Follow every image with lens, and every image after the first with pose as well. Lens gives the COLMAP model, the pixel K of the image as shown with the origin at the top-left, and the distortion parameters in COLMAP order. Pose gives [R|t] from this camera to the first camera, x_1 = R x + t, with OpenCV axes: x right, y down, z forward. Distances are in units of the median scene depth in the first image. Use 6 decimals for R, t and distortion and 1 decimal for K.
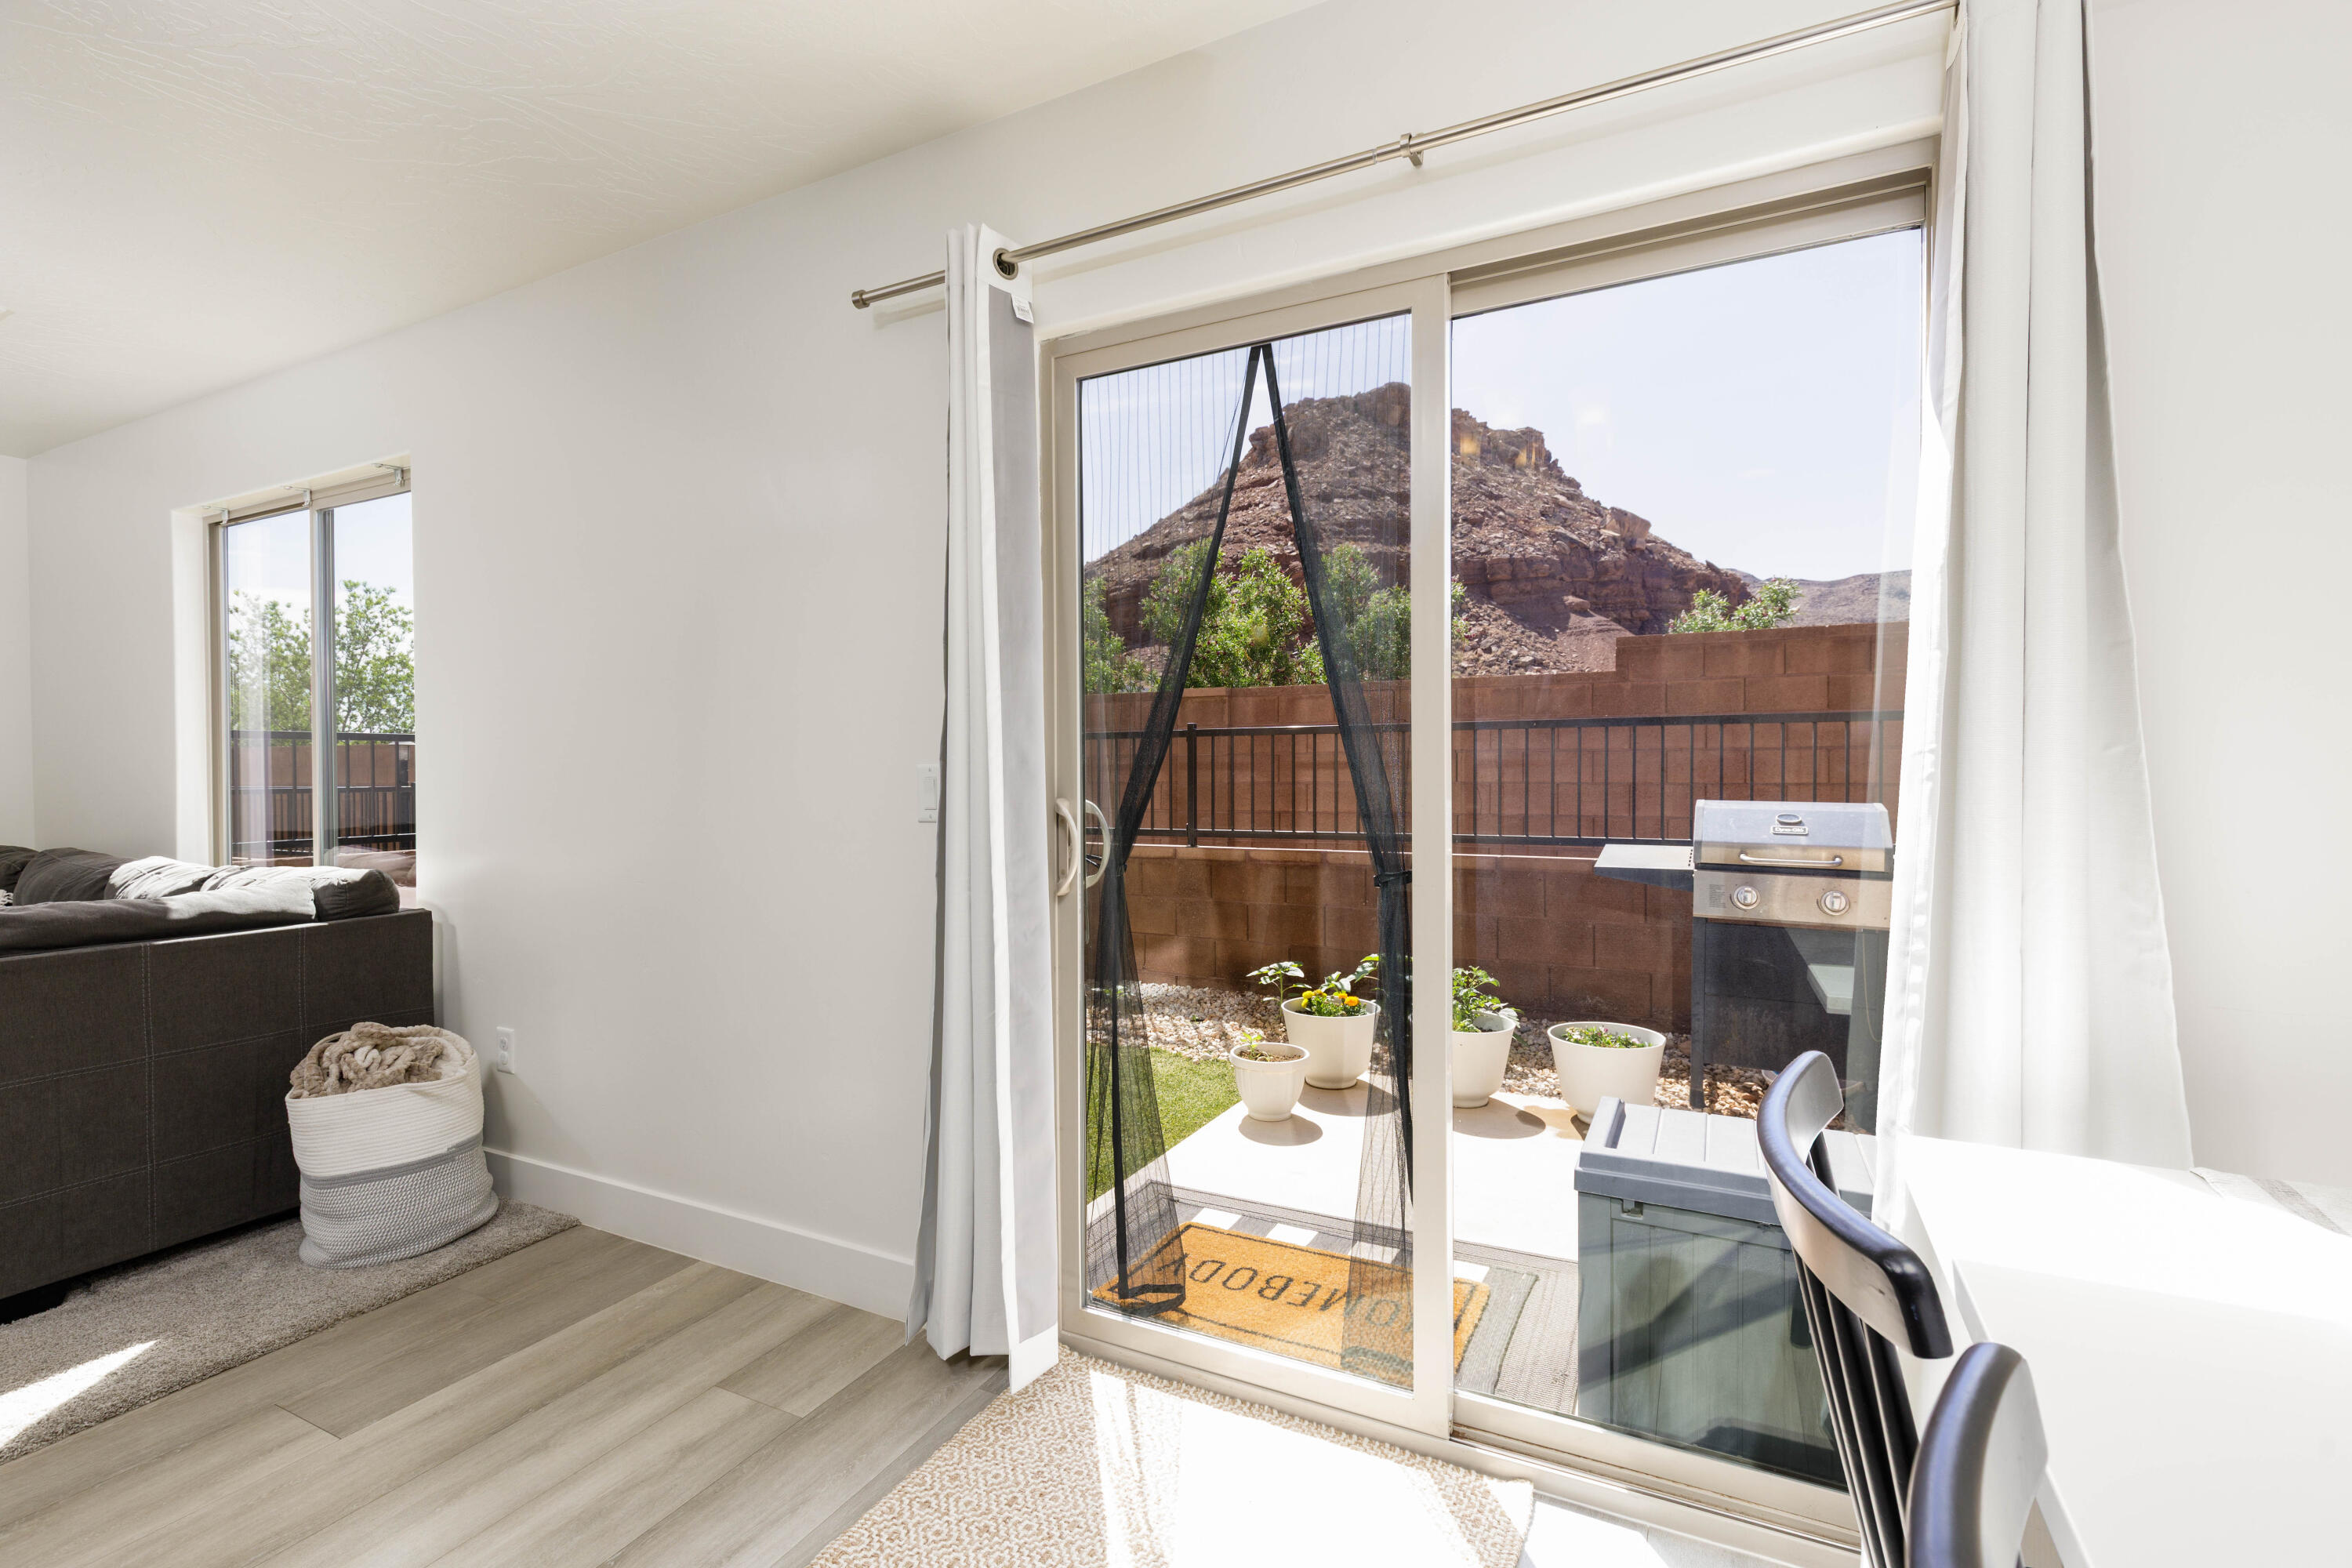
lens RADIAL K [[1045.3, 0, 1167.6], [0, 1045.3, 781.4], [0, 0, 1]] dist [0.004830, -0.002146]
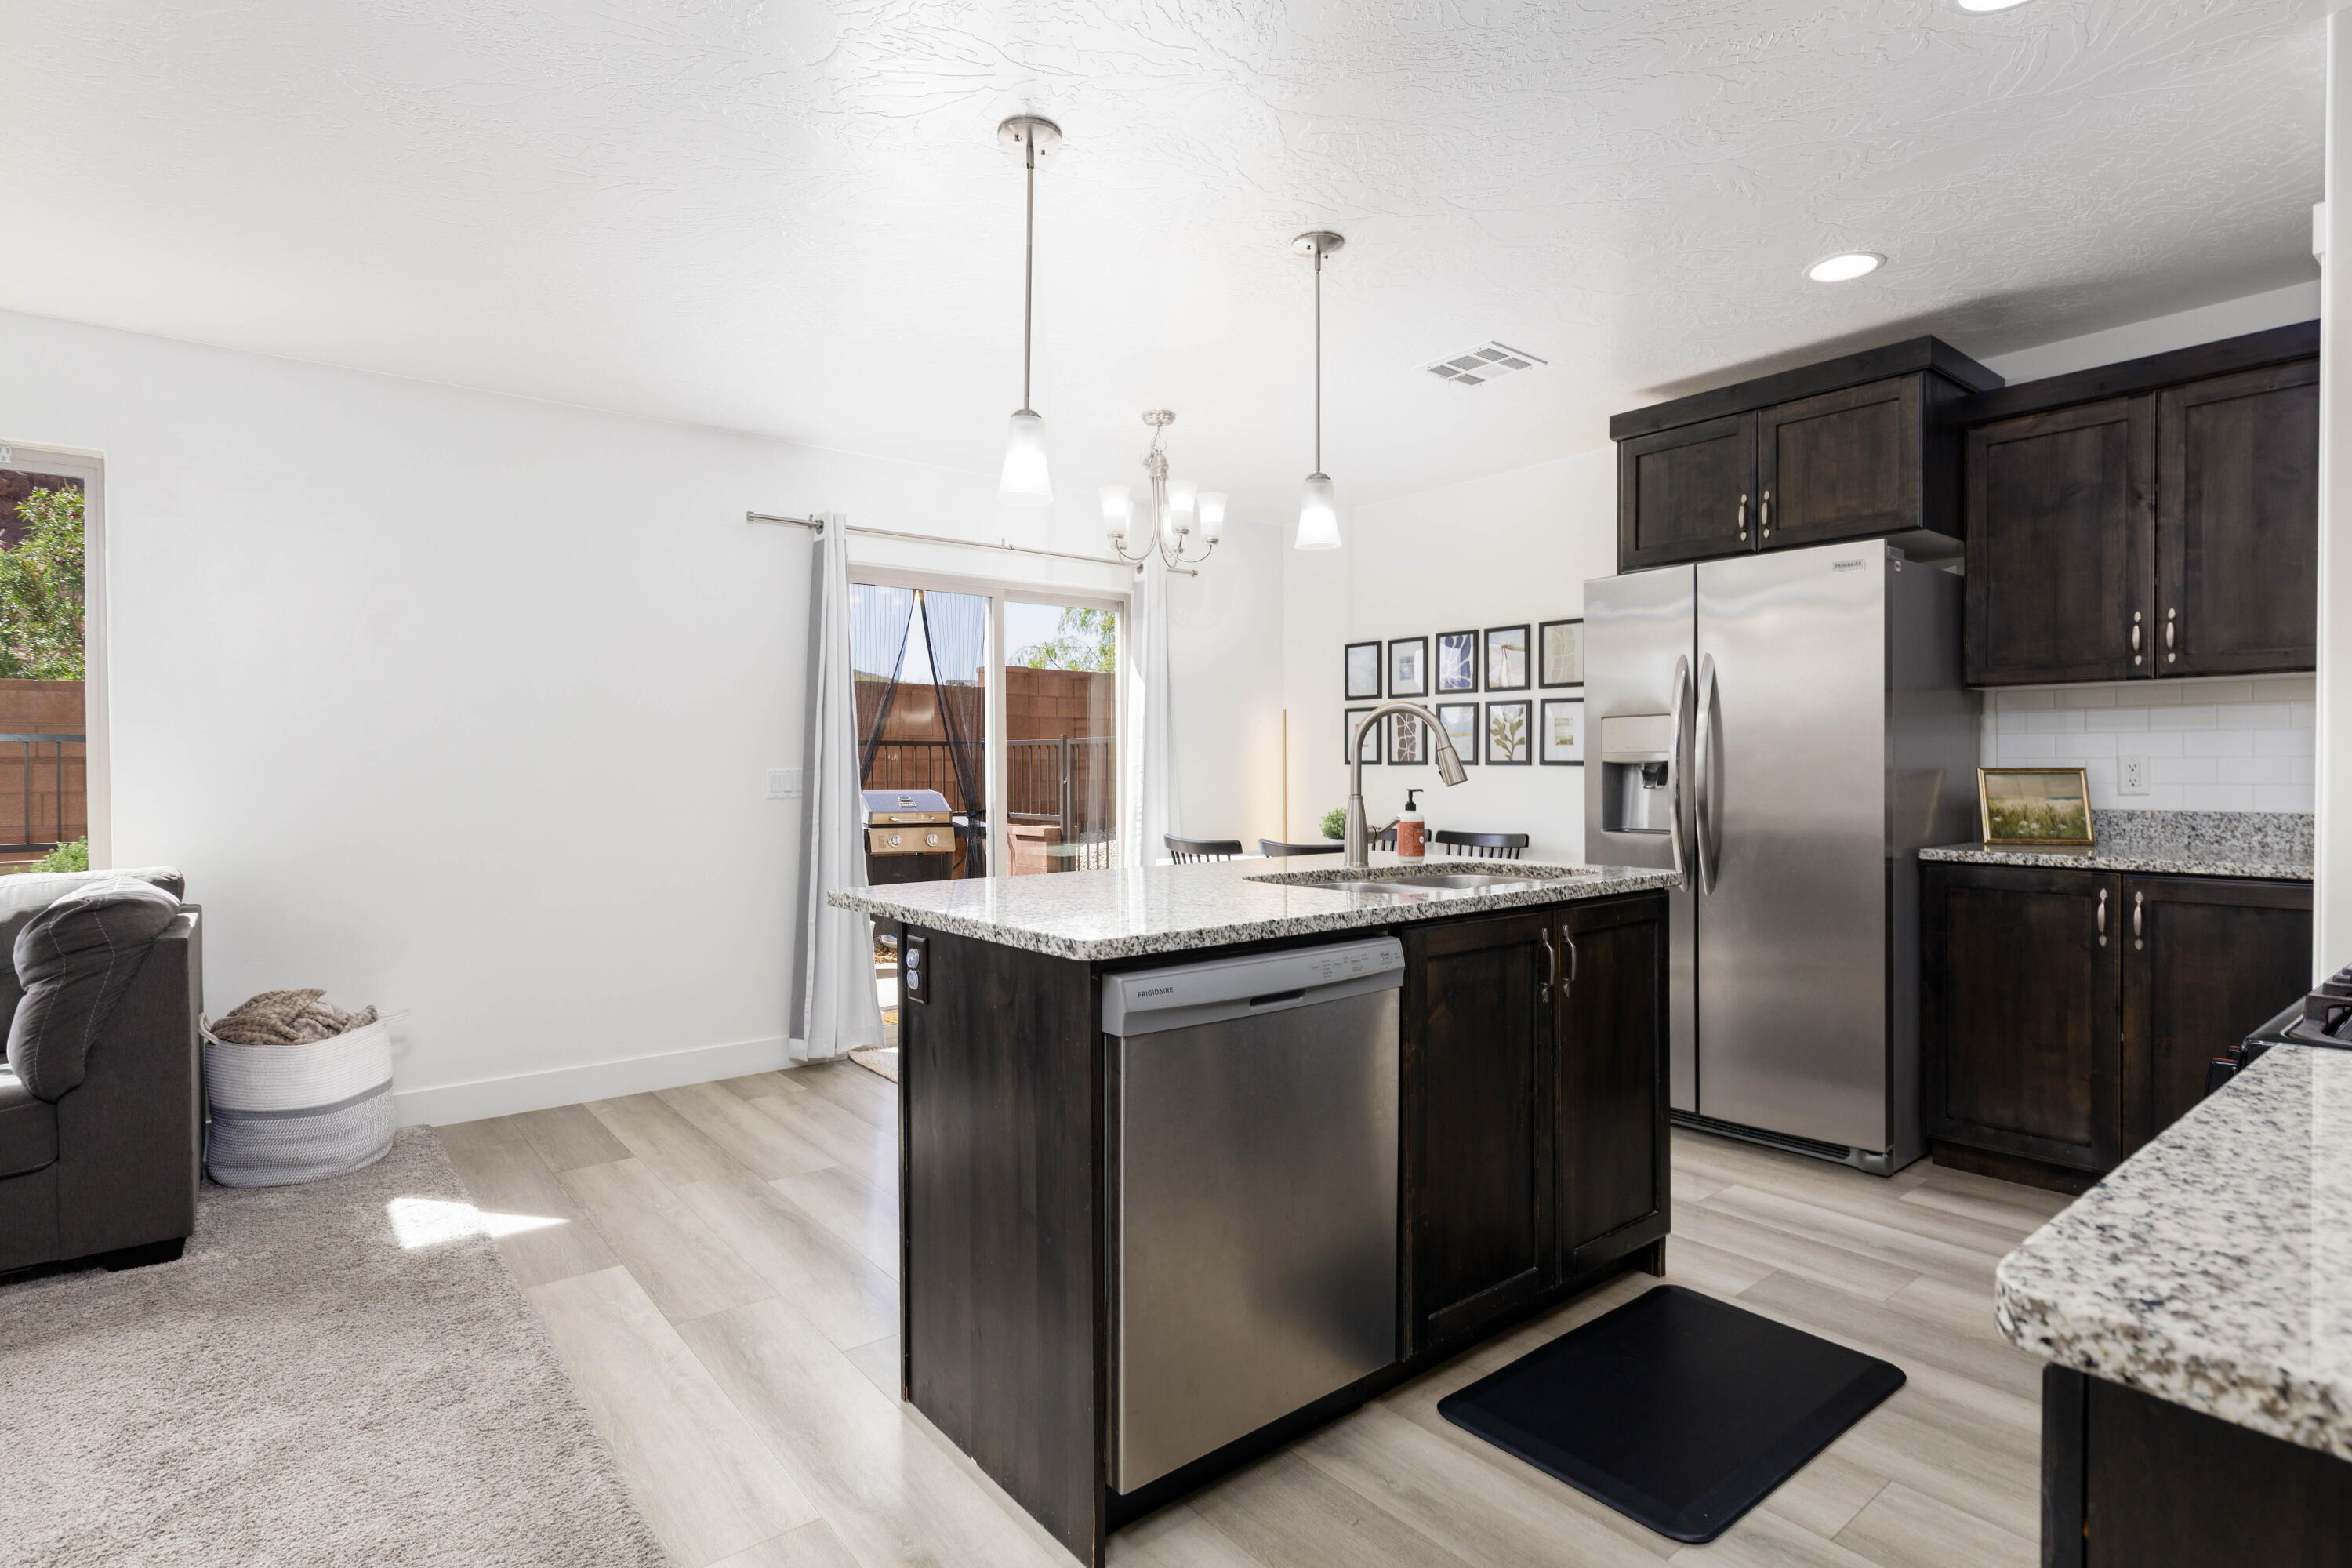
lens RADIAL K [[1179.0, 0, 1185.0], [0, 1179.0, 775.9], [0, 0, 1]] dist [0.000512, 0.000930]
pose [[0.408642, -0.001439, 0.912693, -1.054922], [0.007212, 0.999973, -0.001653, 0.002555], [-0.912666, 0.007258, 0.408642, -0.303663]]
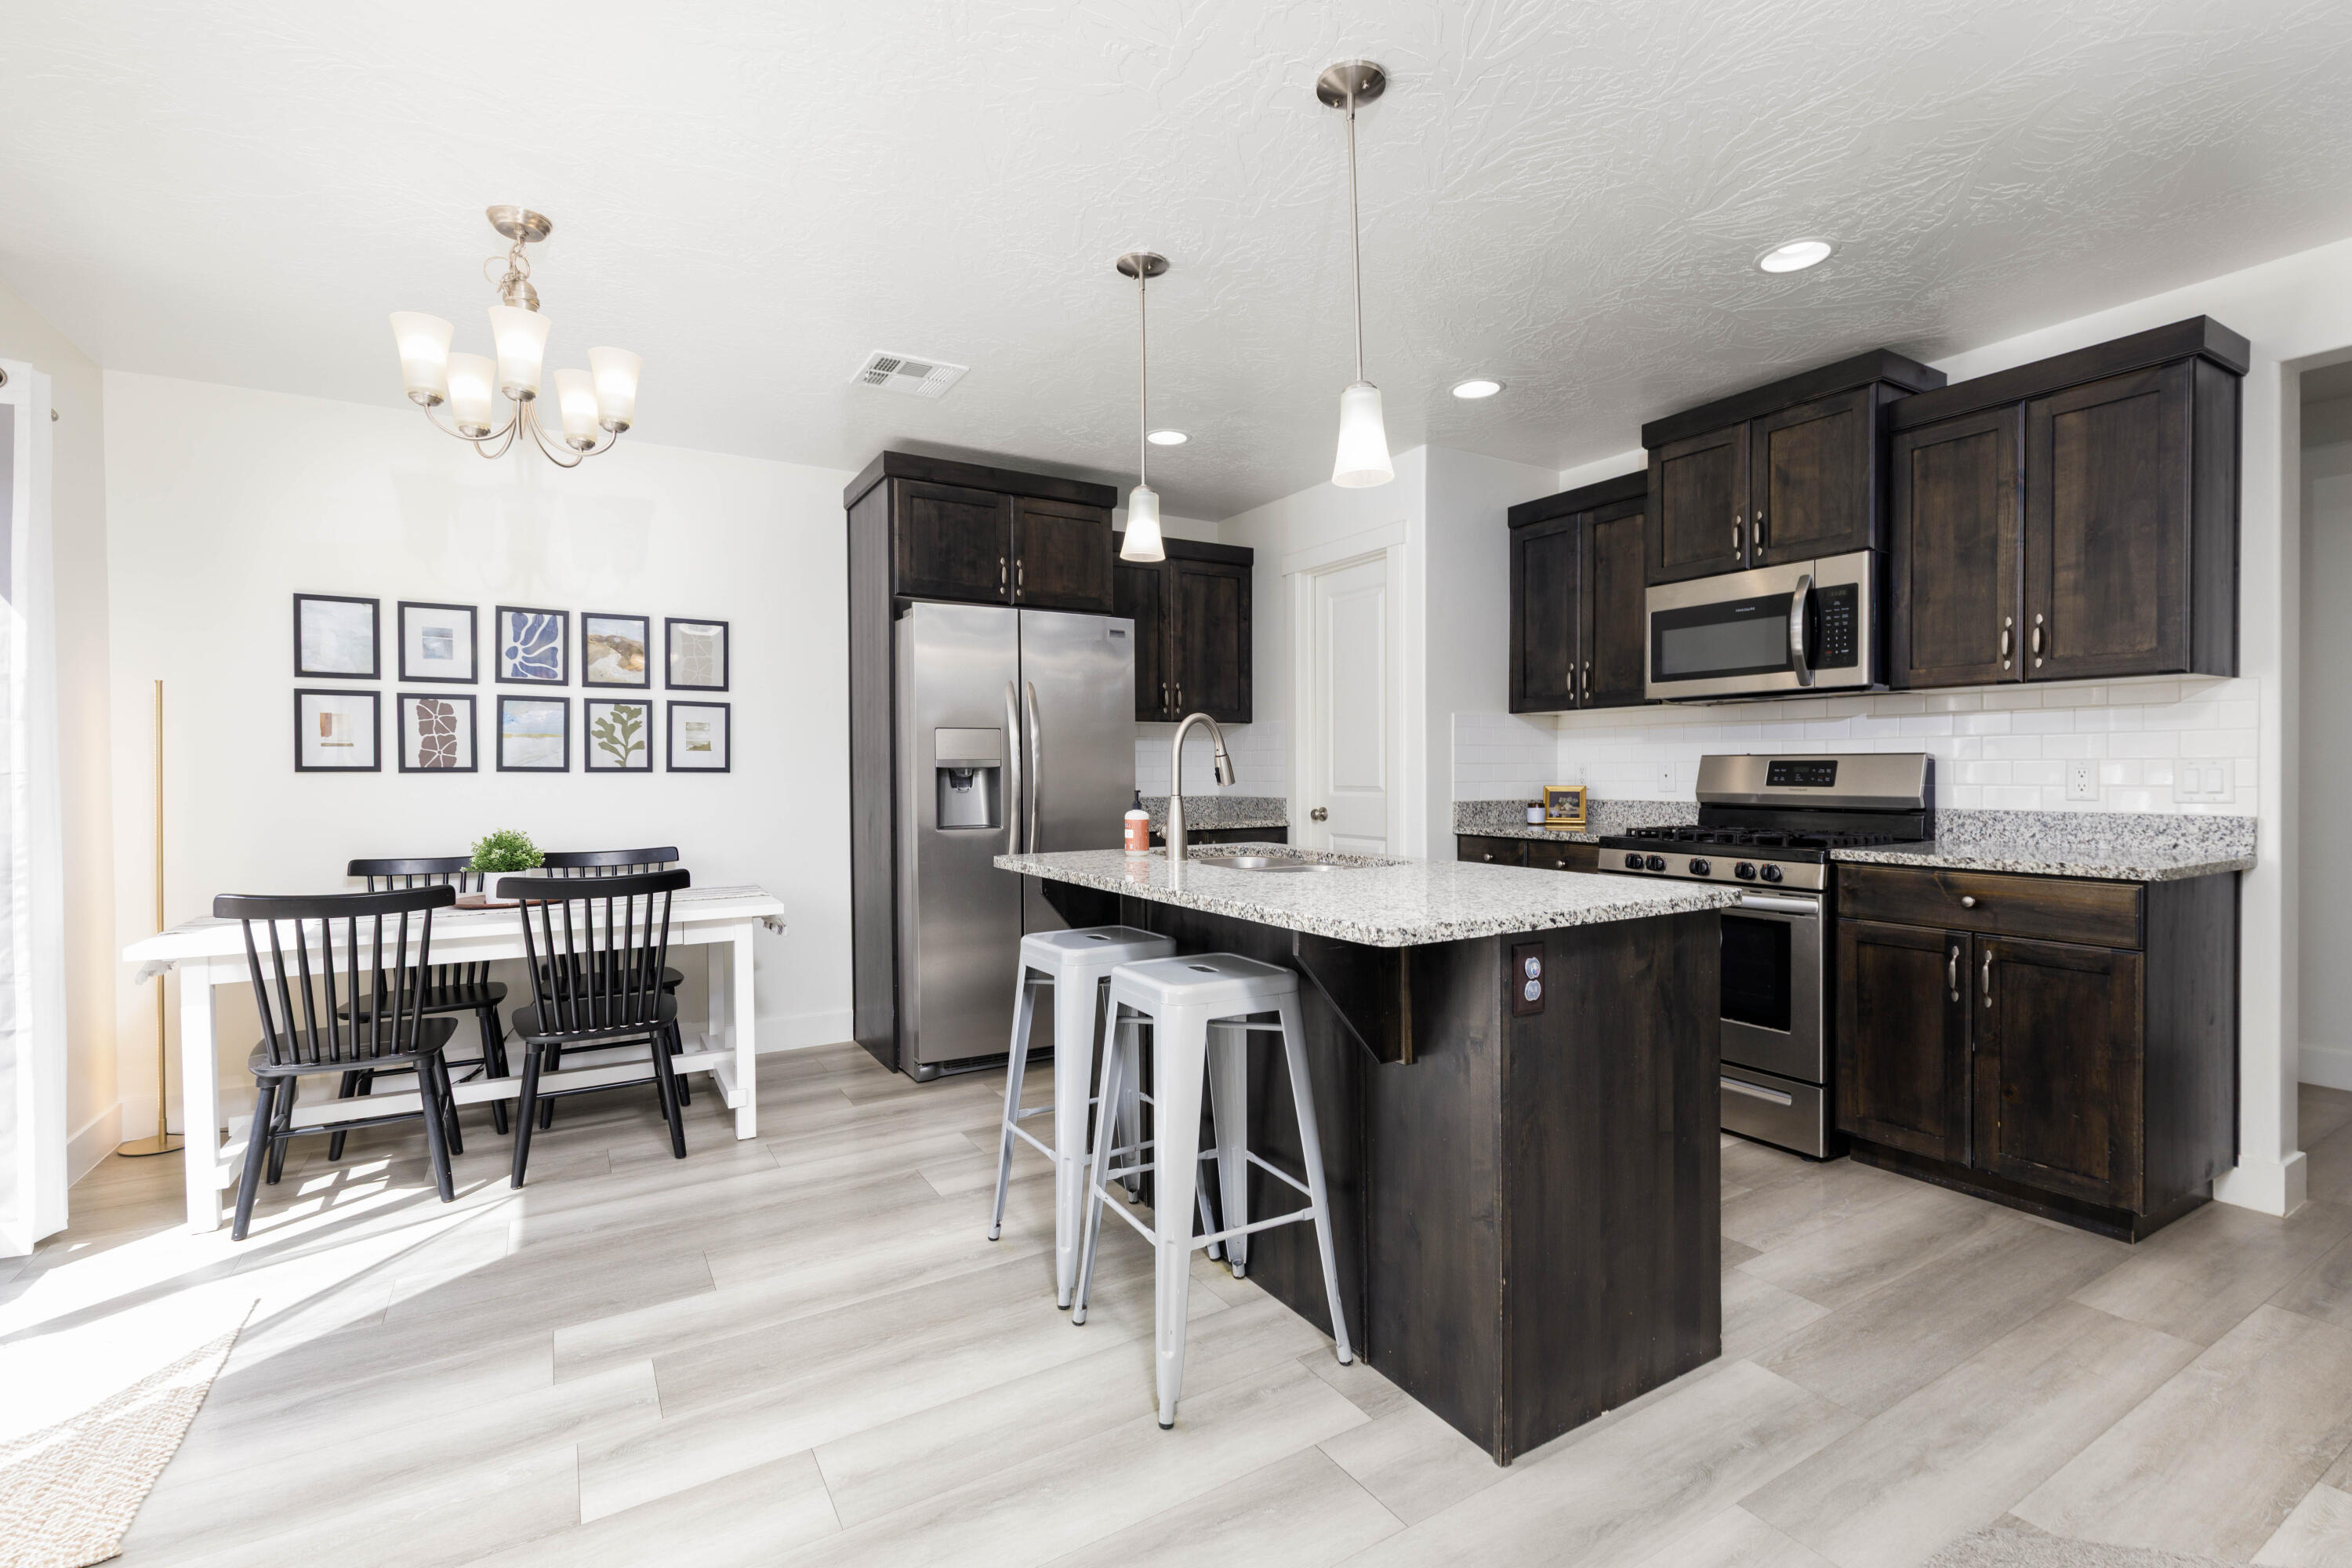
lens RADIAL K [[1045.3, 0, 1182.5], [0, 1045.3, 782.3], [0, 0, 1]] dist [0.004830, -0.002146]
pose [[-0.851961, 0.006530, 0.523564, -0.708946], [0.015717, 0.999791, 0.013105, -0.003851], [-0.523369, 0.019393, -0.851885, 0.516574]]
